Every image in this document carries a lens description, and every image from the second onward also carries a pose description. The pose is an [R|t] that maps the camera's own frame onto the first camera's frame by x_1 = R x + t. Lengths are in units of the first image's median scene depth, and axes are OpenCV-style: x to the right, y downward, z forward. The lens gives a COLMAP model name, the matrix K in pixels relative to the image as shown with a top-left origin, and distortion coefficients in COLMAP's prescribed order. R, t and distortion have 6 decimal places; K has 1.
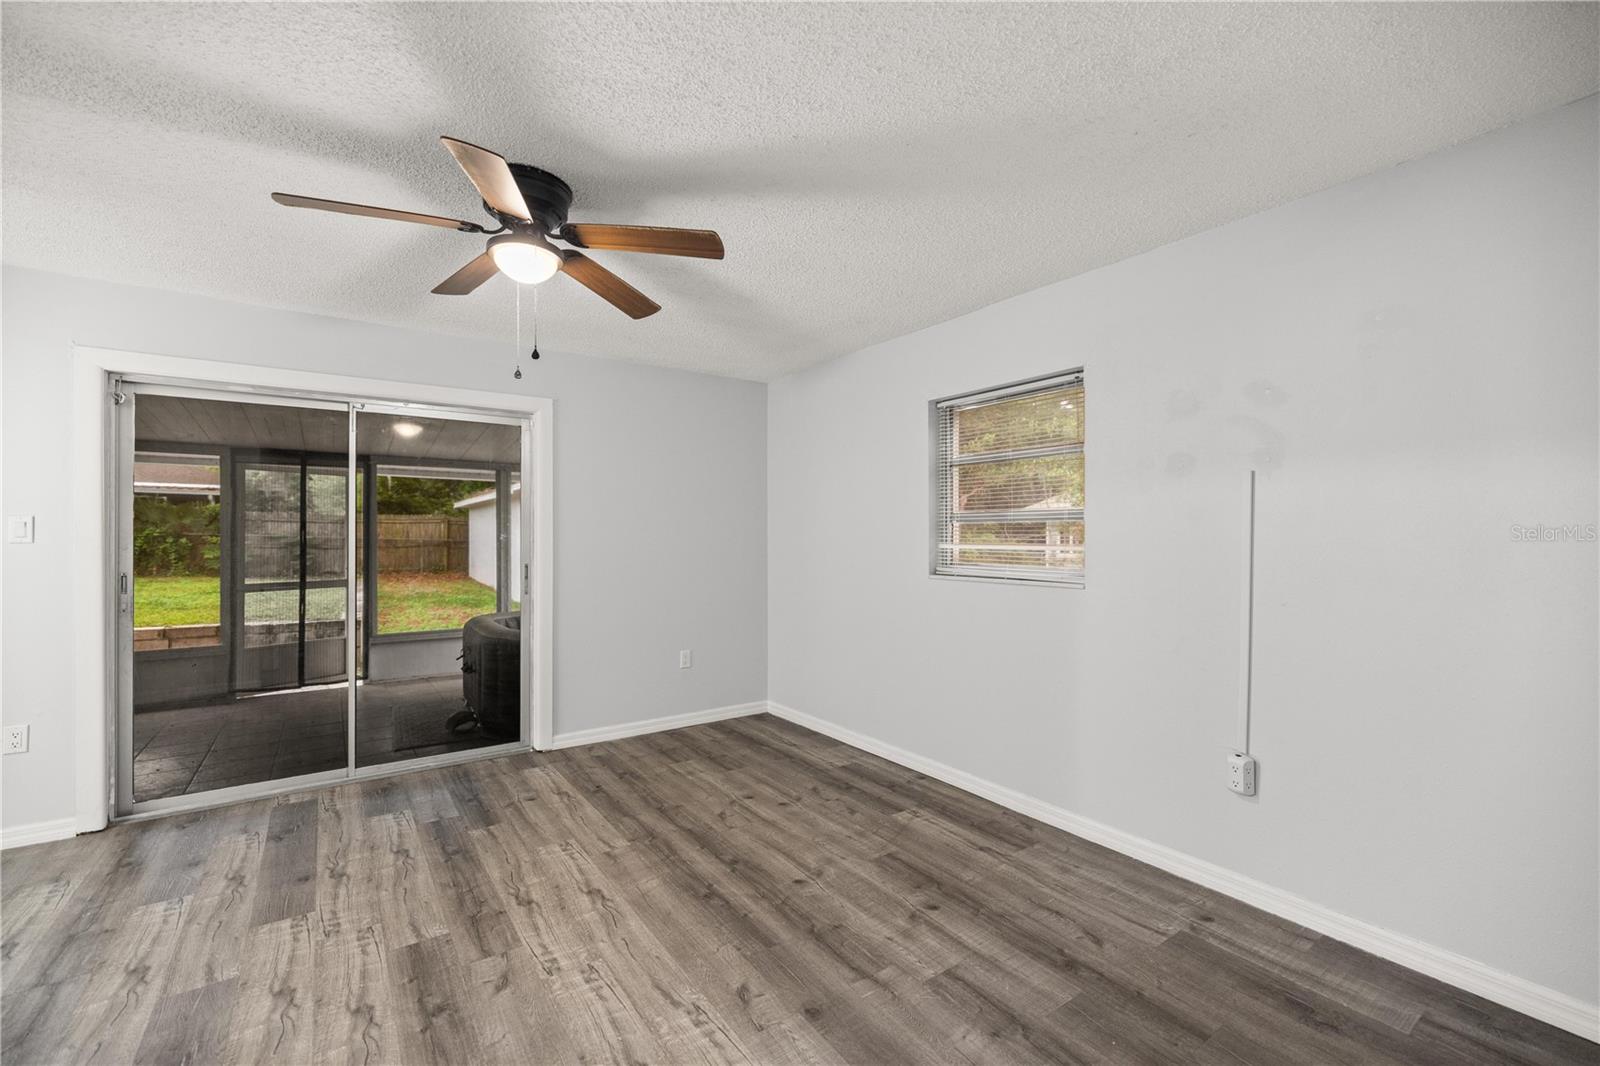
lens RADIAL K [[675.6, 0, 798.3], [0, 675.6, 537.3], [0, 0, 1]] dist [-0.001493, -0.000087]
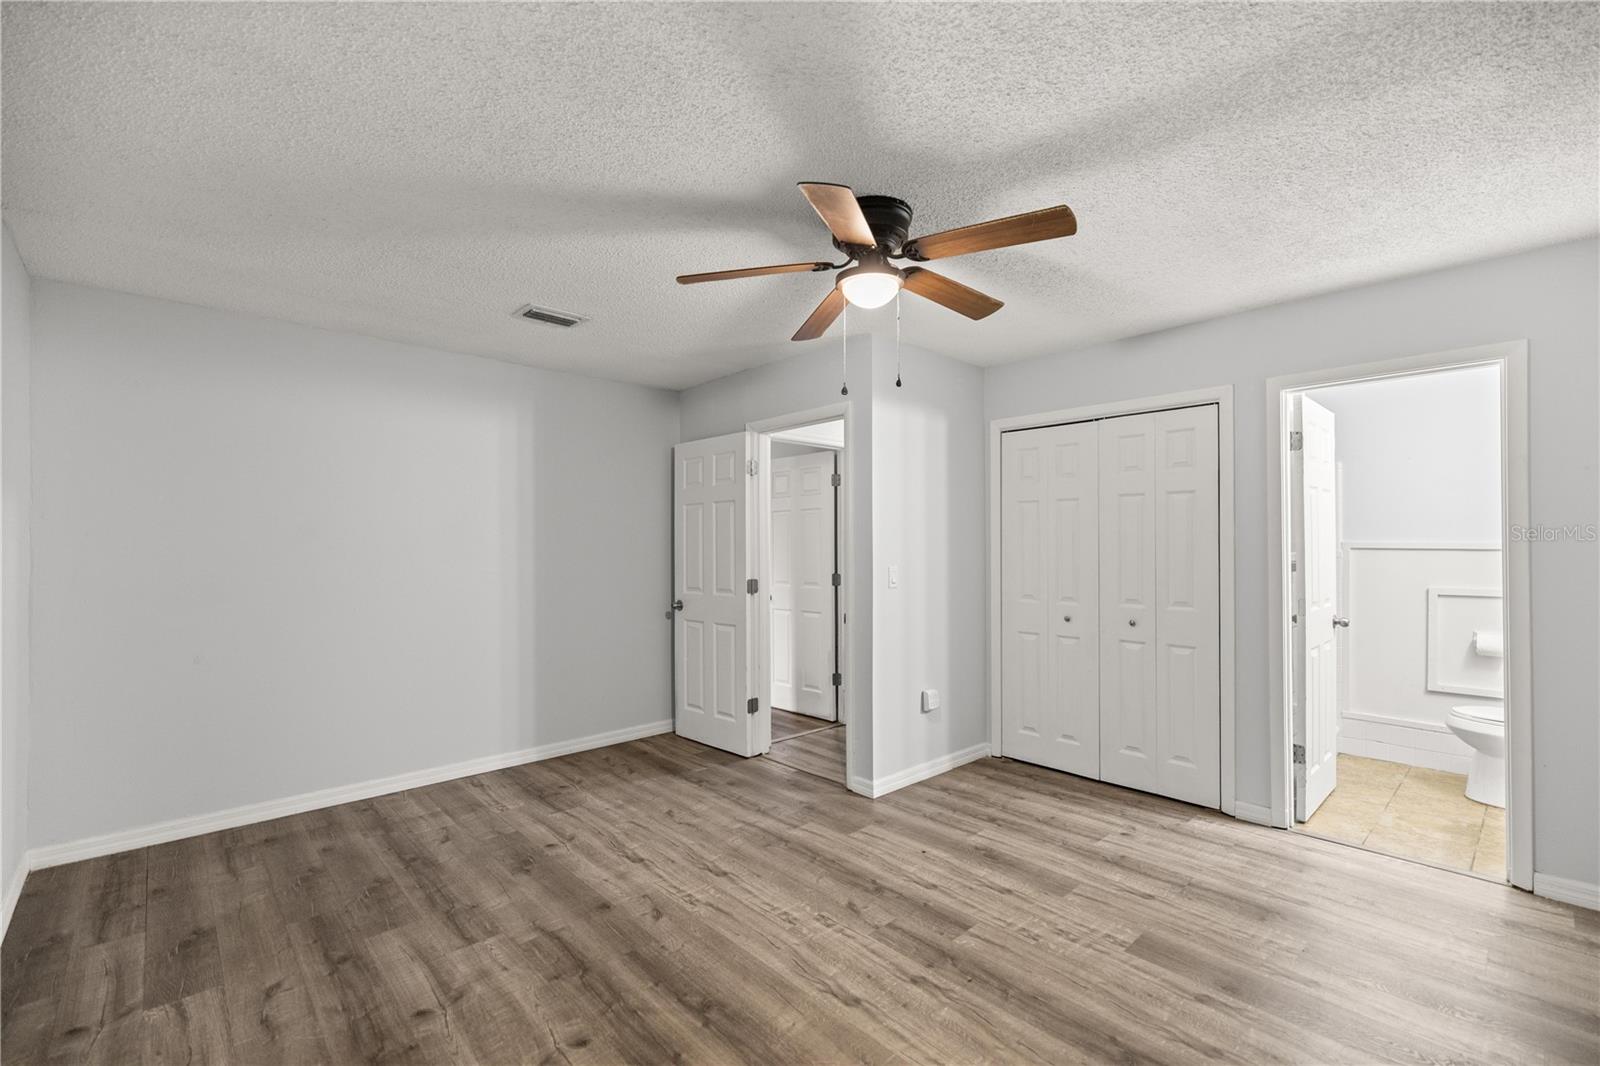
lens RADIAL K [[675.6, 0, 799.5], [0, 675.6, 538.2], [0, 0, 1]] dist [-0.001493, -0.000087]
pose [[-0.989922, 0.001373, -0.141605, -0.149317], [0.002656, 0.999957, -0.008868, -0.016041], [0.141586, -0.009155, -0.989884, 2.053770]]
